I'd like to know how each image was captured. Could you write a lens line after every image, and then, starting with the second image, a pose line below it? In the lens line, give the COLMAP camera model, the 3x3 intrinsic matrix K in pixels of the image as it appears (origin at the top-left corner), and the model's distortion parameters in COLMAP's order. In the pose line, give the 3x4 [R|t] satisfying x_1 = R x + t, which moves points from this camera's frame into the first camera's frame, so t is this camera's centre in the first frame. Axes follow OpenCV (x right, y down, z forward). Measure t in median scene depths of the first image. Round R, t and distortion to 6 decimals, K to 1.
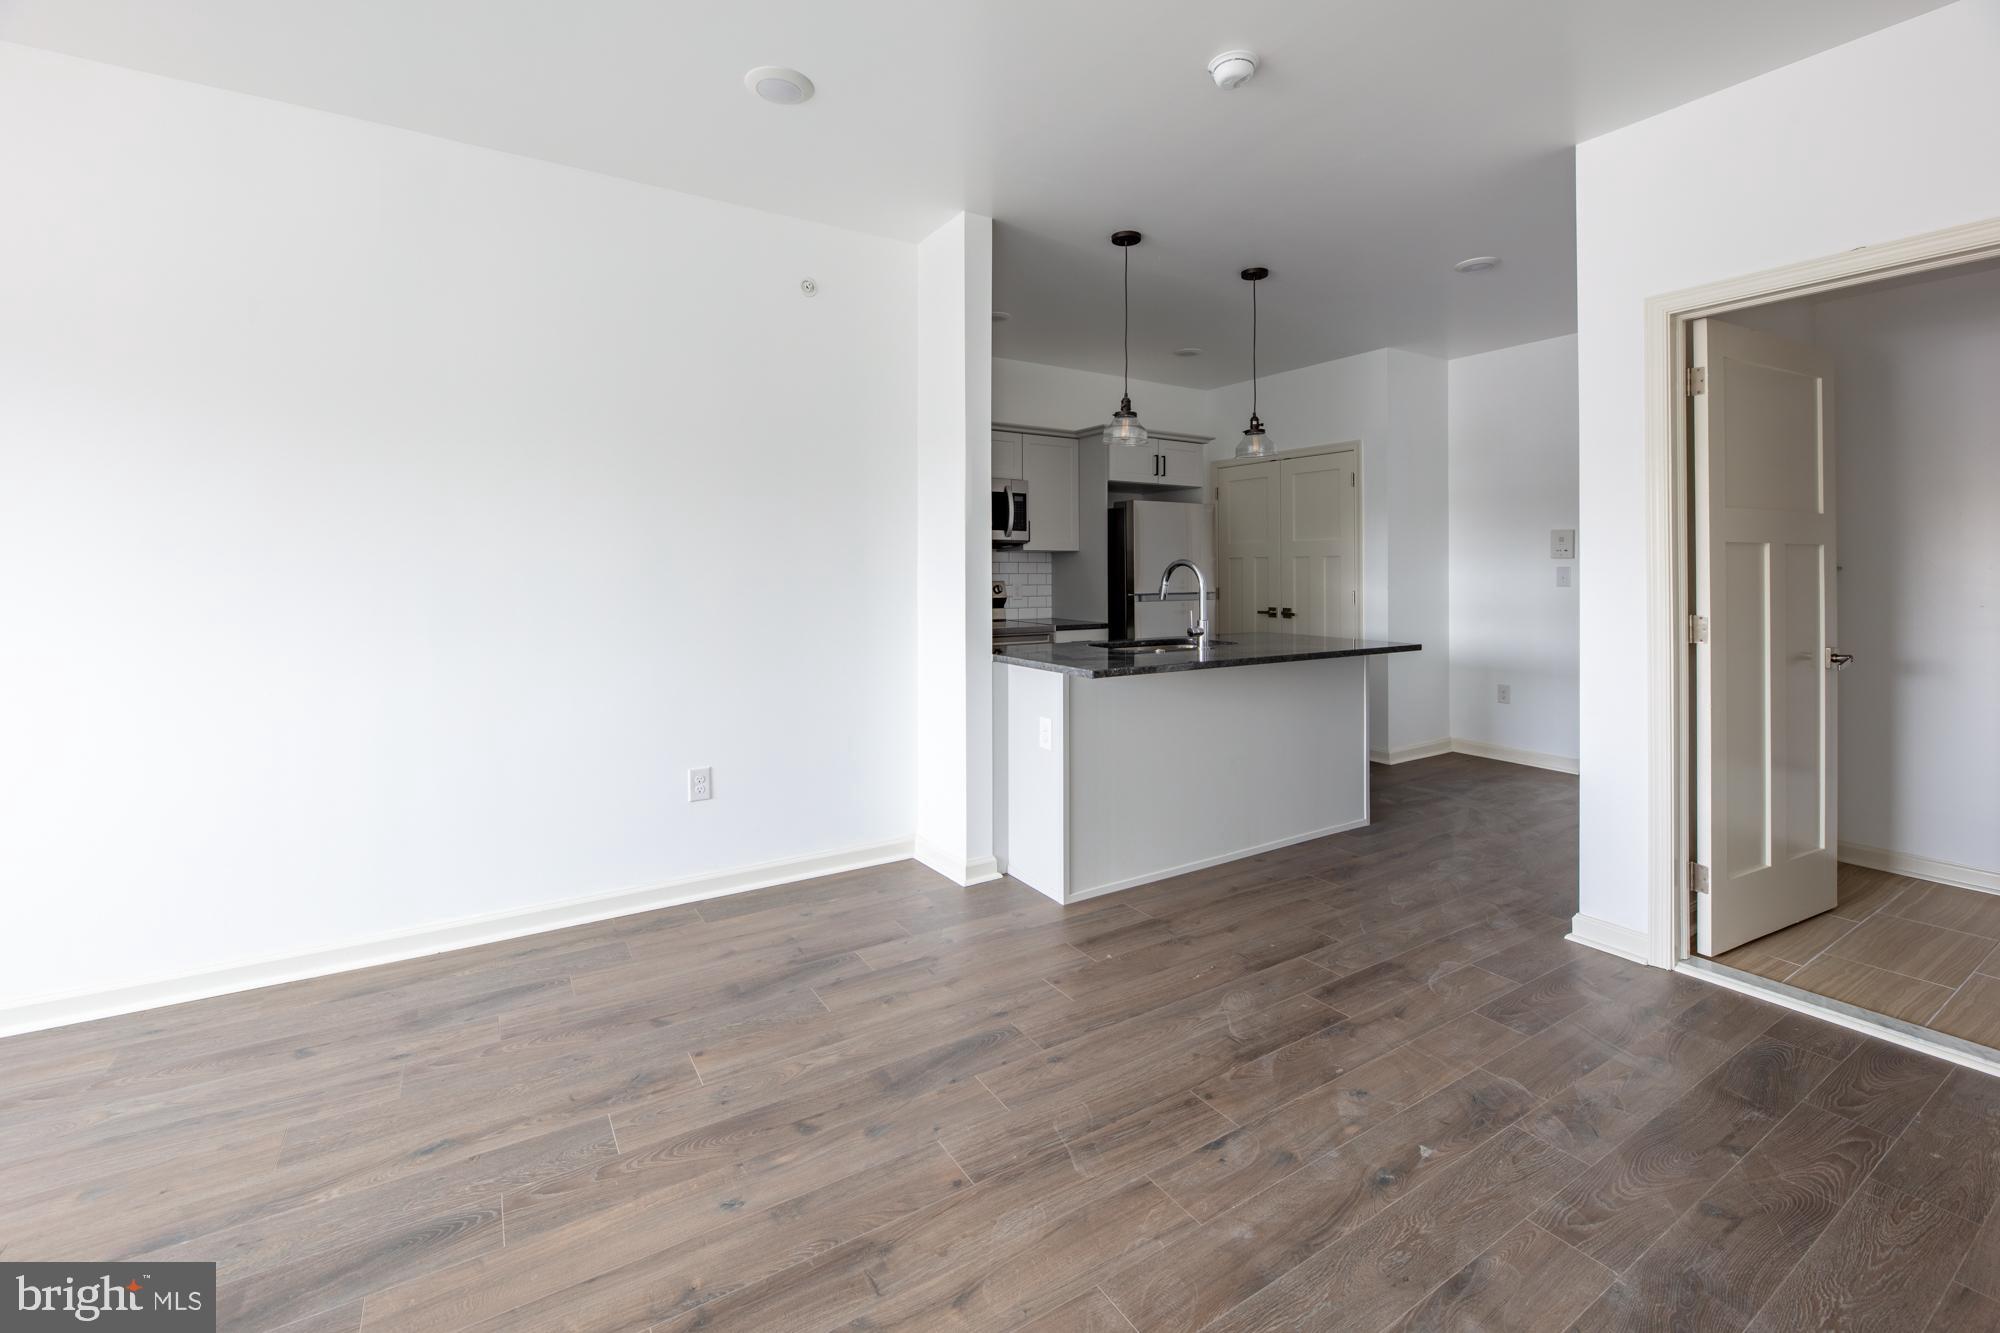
lens RADIAL K [[847.6, 0, 996.6], [0, 847.6, 564.8], [0, 0, 1]] dist [-0.000229, -0.000131]
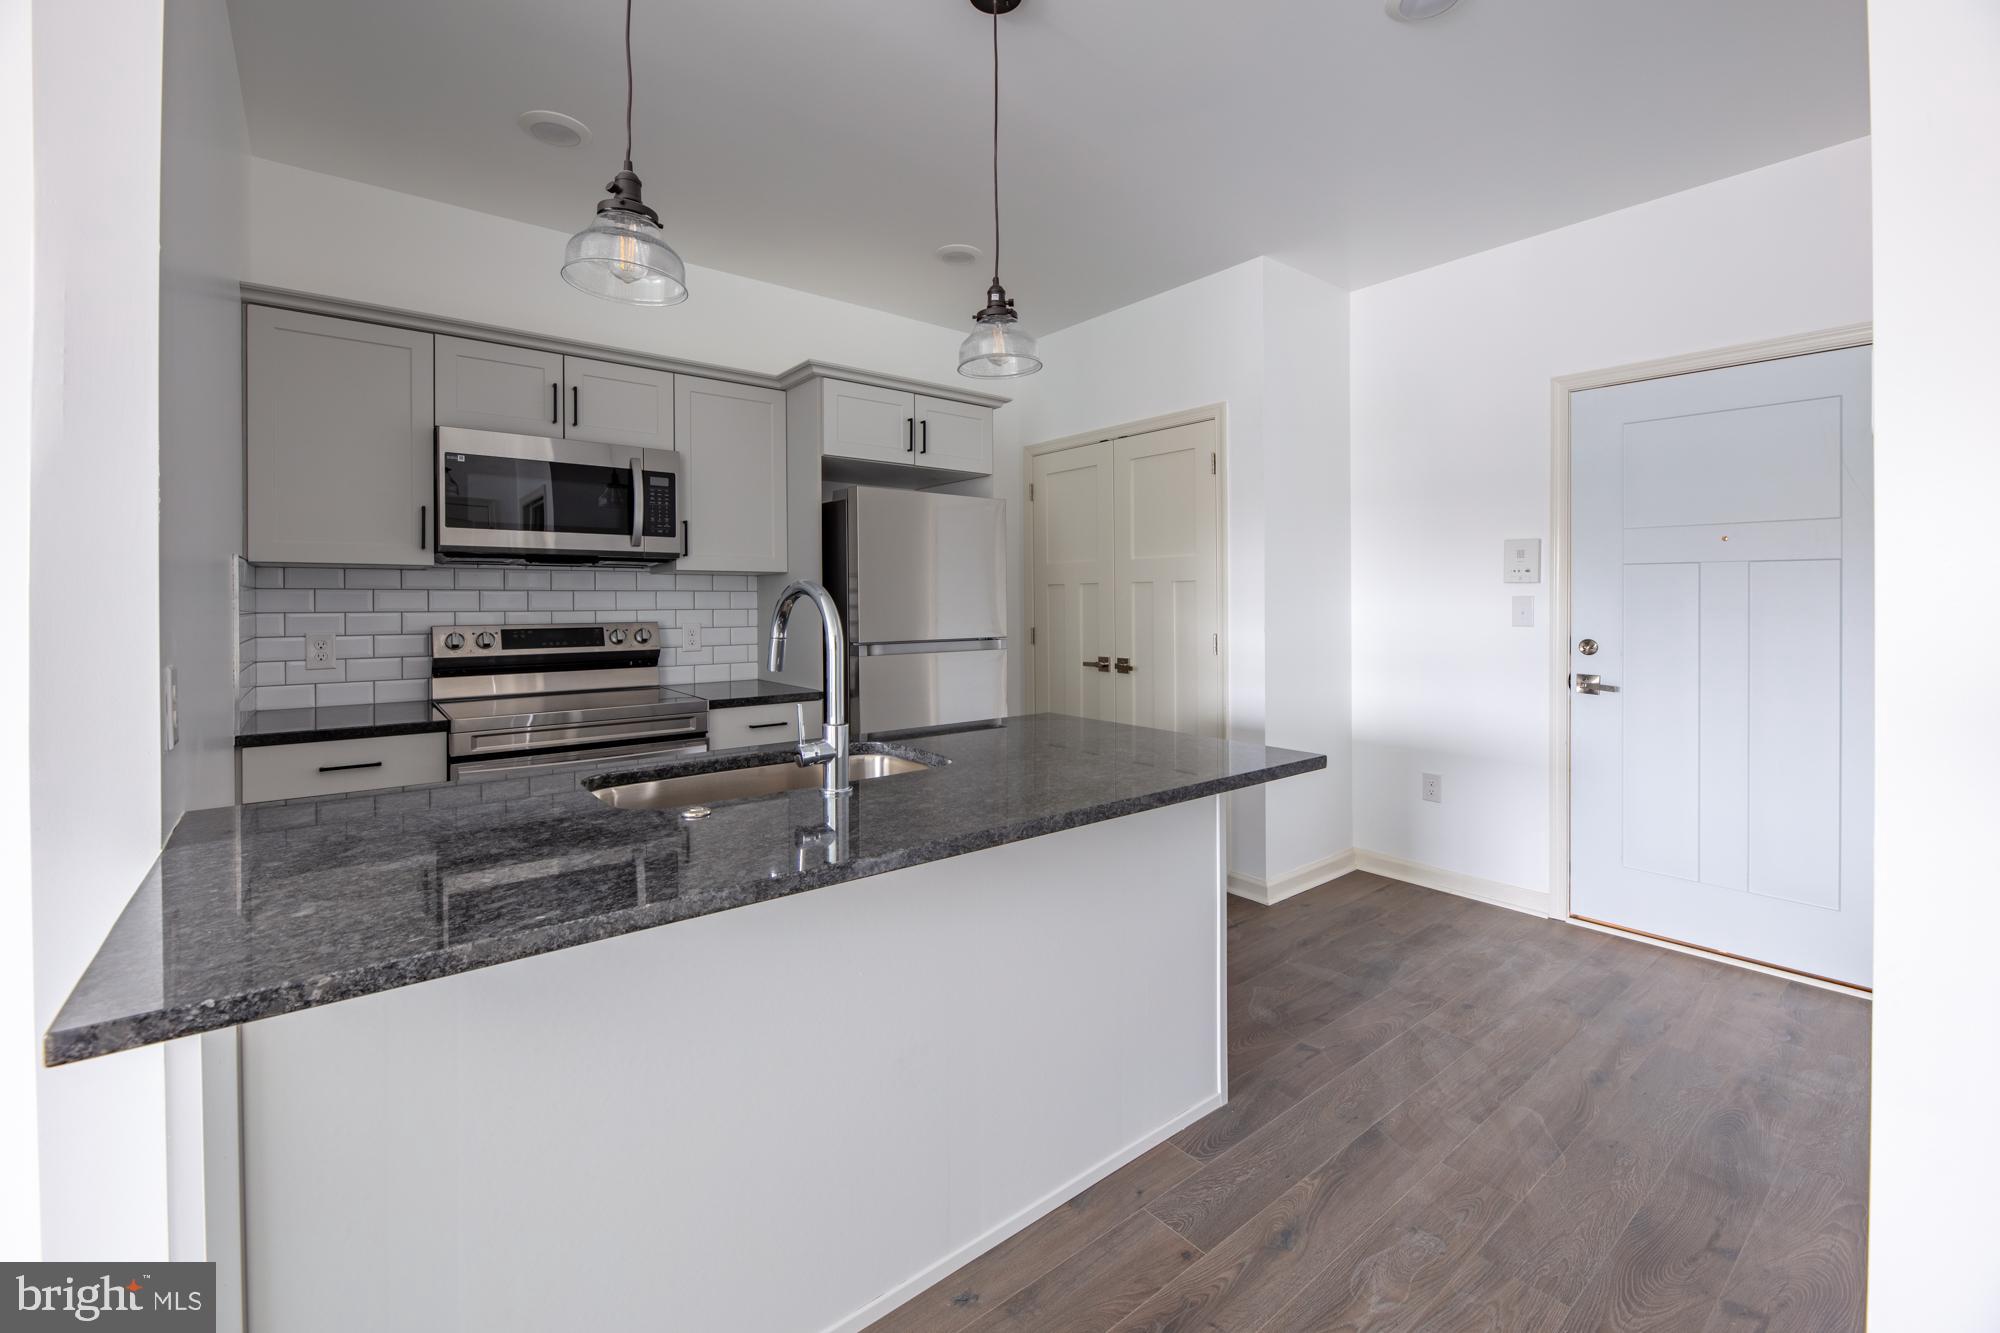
lens RADIAL K [[833.8, 0, 1000.7], [0, 833.8, 597.6], [0, 0, 1]] dist [-0.001916, -0.000670]
pose [[0.992720, -0.002203, 0.120426, 0.194001], [0.001989, 0.999996, 0.001903, 0.001449], [-0.120430, -0.001650, 0.992720, 0.411947]]
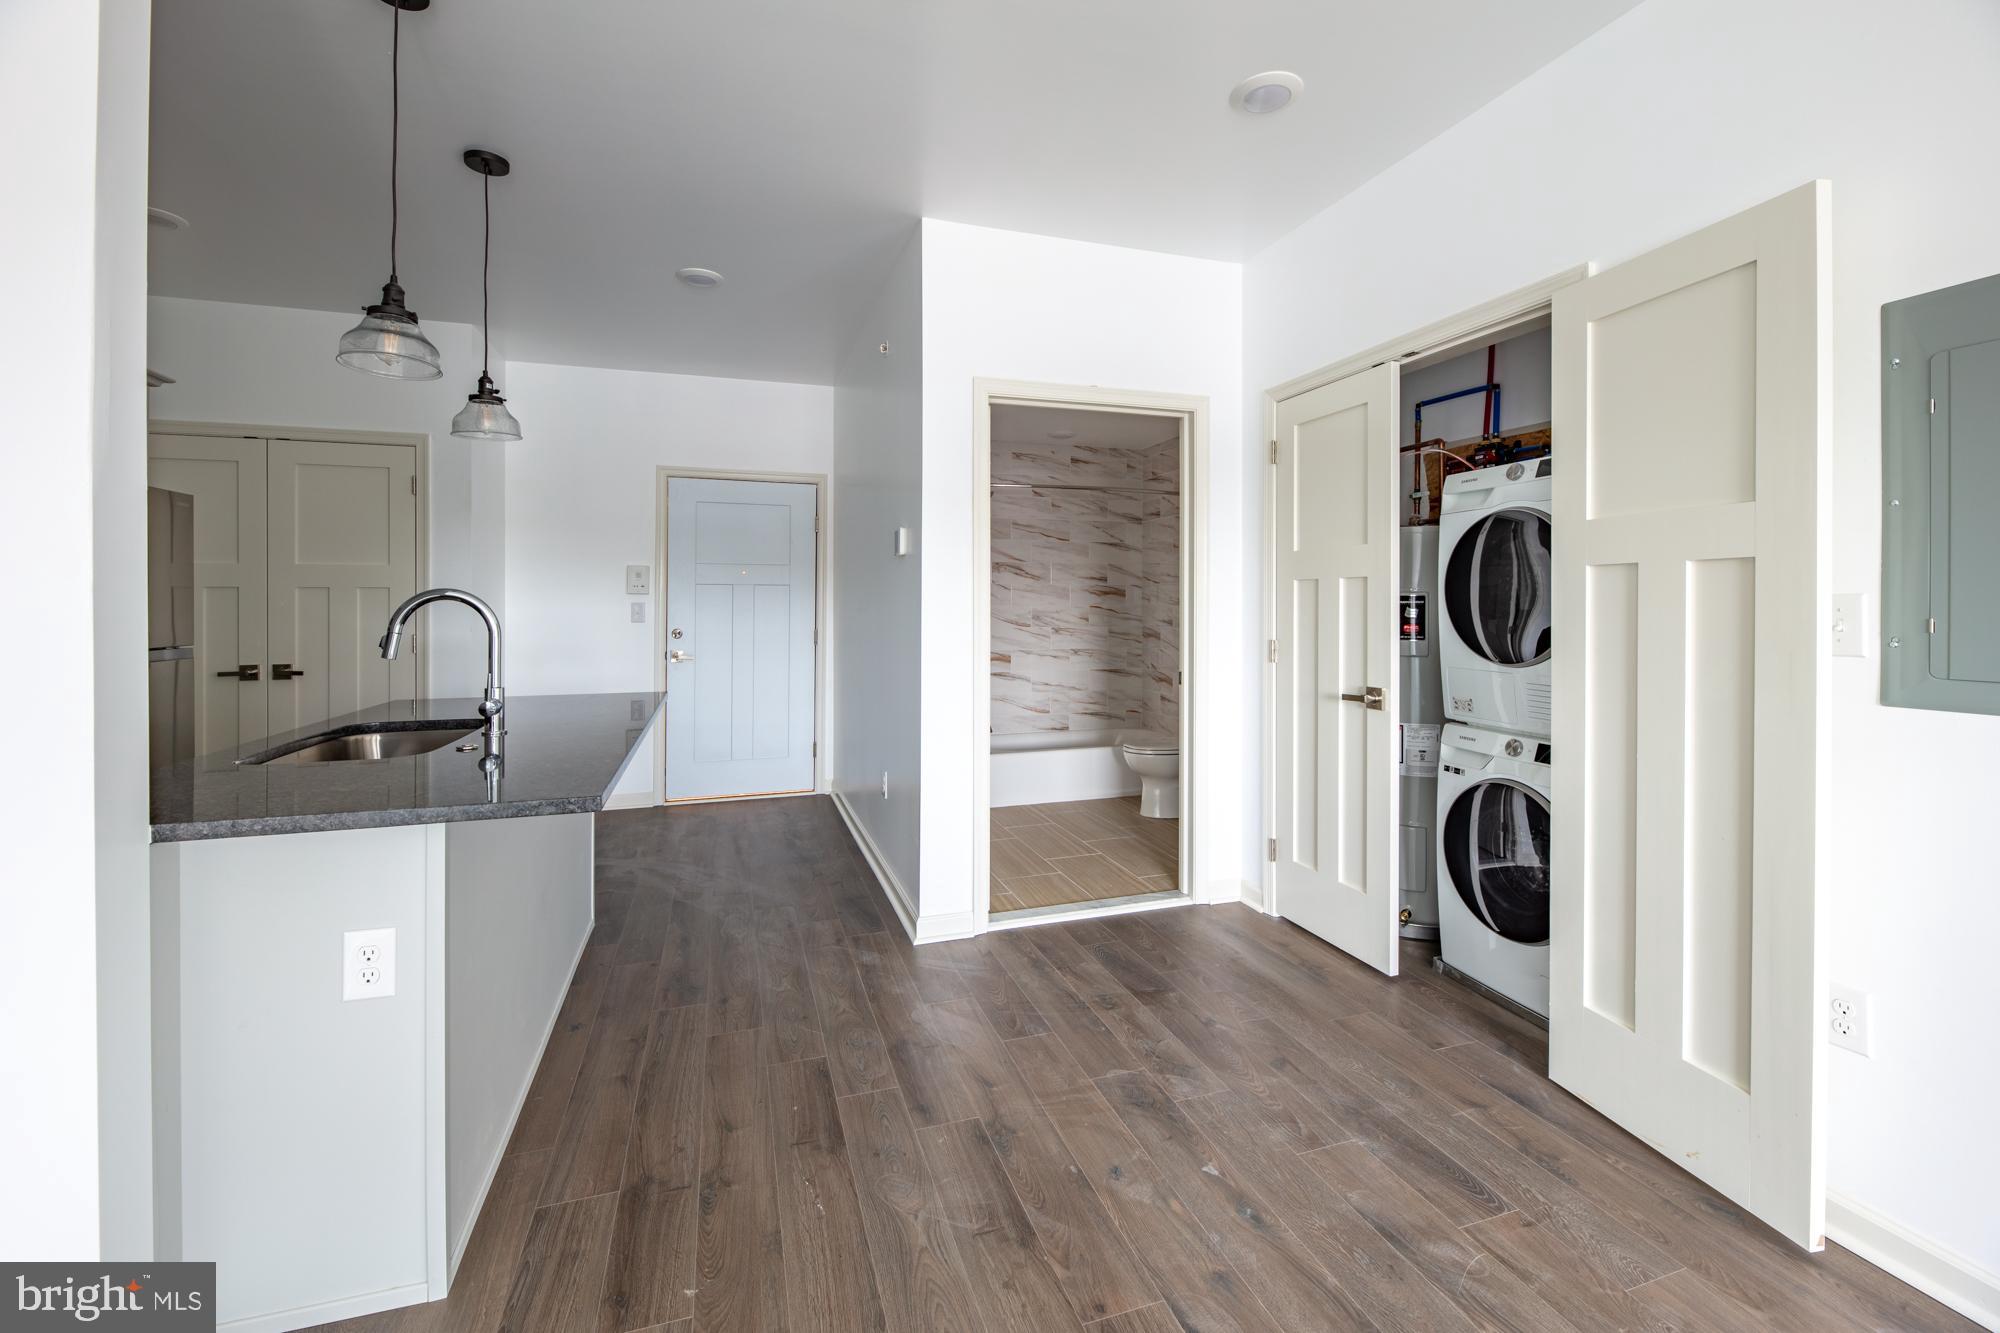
lens RADIAL K [[836.9, 0, 998.8], [0, 836.9, 606.9], [0, 0, 1]] dist [-0.000338, -0.000267]
pose [[0.234910, -0.002360, 0.972014, -0.188367], [-0.004244, 0.999985, 0.003454, 0.001823], [-0.972008, -0.004937, 0.234896, 0.353093]]
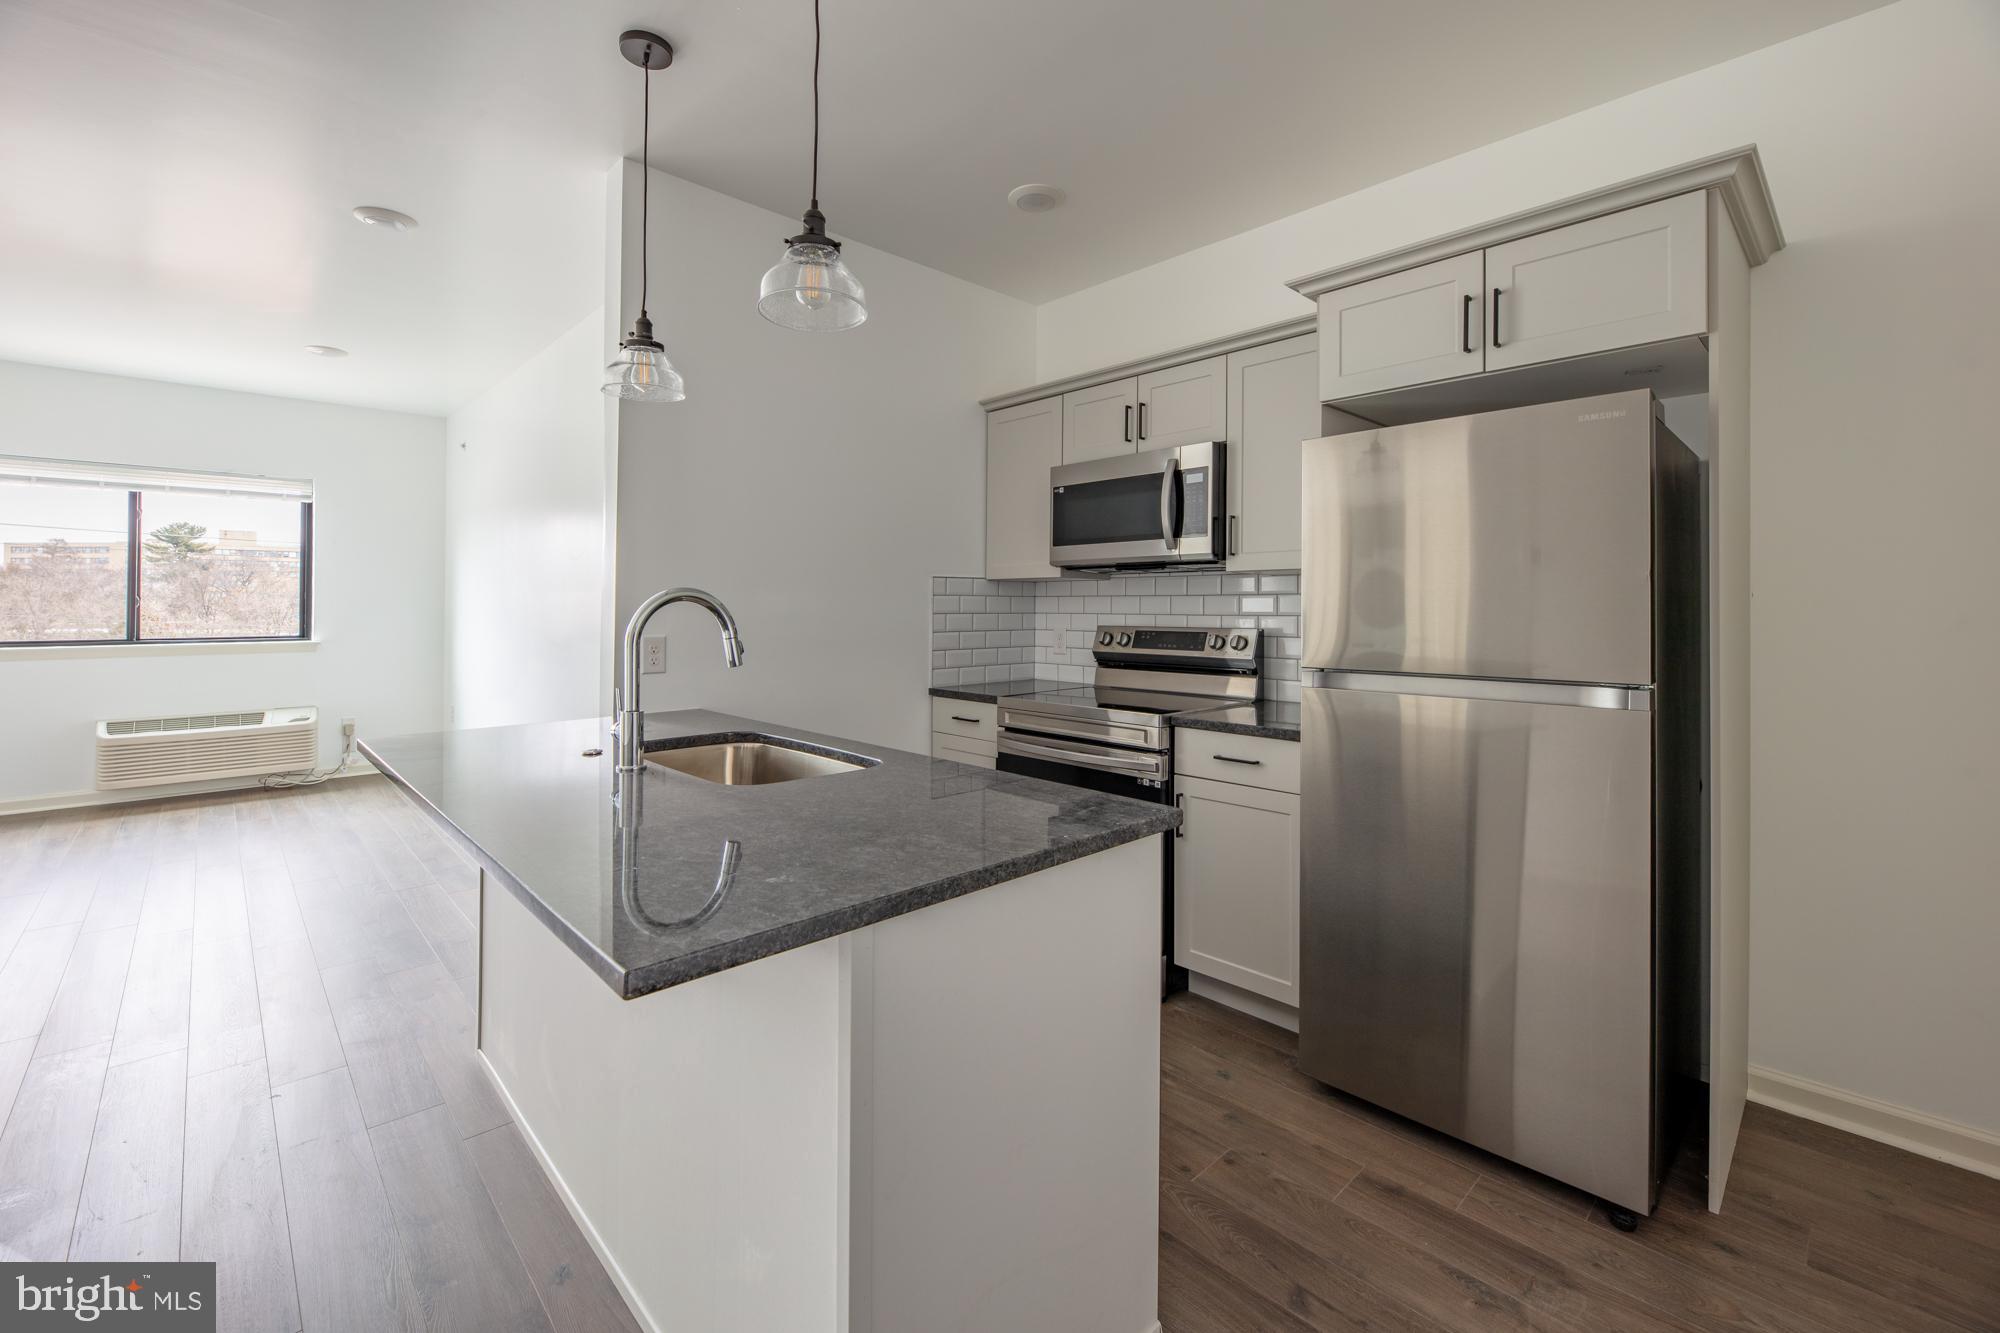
lens RADIAL K [[833.8, 0, 1000.7], [0, 833.8, 597.6], [0, 0, 1]] dist [-0.001916, -0.000670]
pose [[0.201689, -0.008876, -0.979409, 0.536025], [0.007131, 0.999946, -0.007593, 0.002318], [0.979424, -0.005453, 0.201742, 0.784735]]
